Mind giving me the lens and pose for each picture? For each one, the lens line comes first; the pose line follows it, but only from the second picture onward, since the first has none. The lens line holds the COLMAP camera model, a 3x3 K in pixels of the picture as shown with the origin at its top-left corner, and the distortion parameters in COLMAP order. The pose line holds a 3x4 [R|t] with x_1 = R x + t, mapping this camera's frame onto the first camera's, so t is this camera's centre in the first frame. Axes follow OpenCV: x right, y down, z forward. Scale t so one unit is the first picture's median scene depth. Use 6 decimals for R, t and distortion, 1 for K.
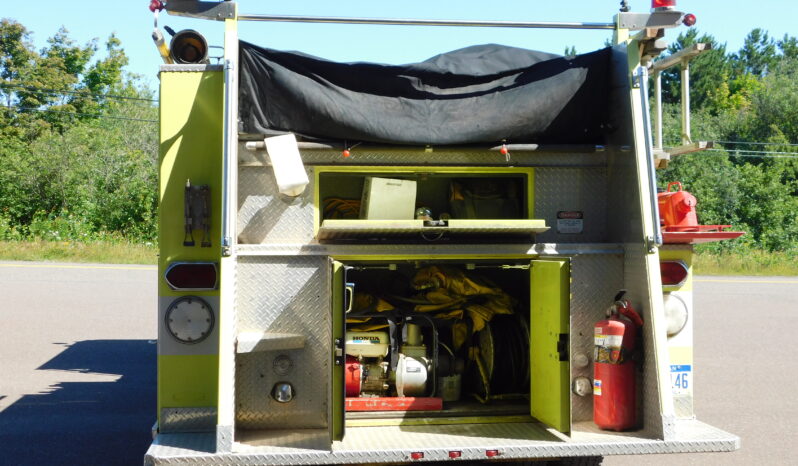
lens RADIAL K [[1037.8, 0, 399.0], [0, 1037.8, 233.0], [0, 0, 1]] dist [0.002419, 0.003783]
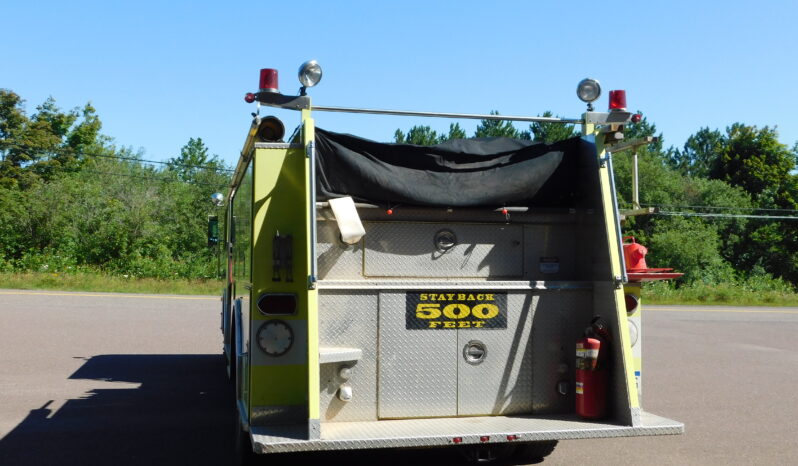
lens RADIAL K [[832.7, 0, 399.0], [0, 832.7, 233.0], [0, 0, 1]] dist [0.003323, 0.003517]
pose [[0.994548, 0.012297, 0.103557, -0.147598], [-0.007919, 0.999061, -0.042584, -0.004500], [-0.103983, 0.041532, 0.993712, -0.057422]]
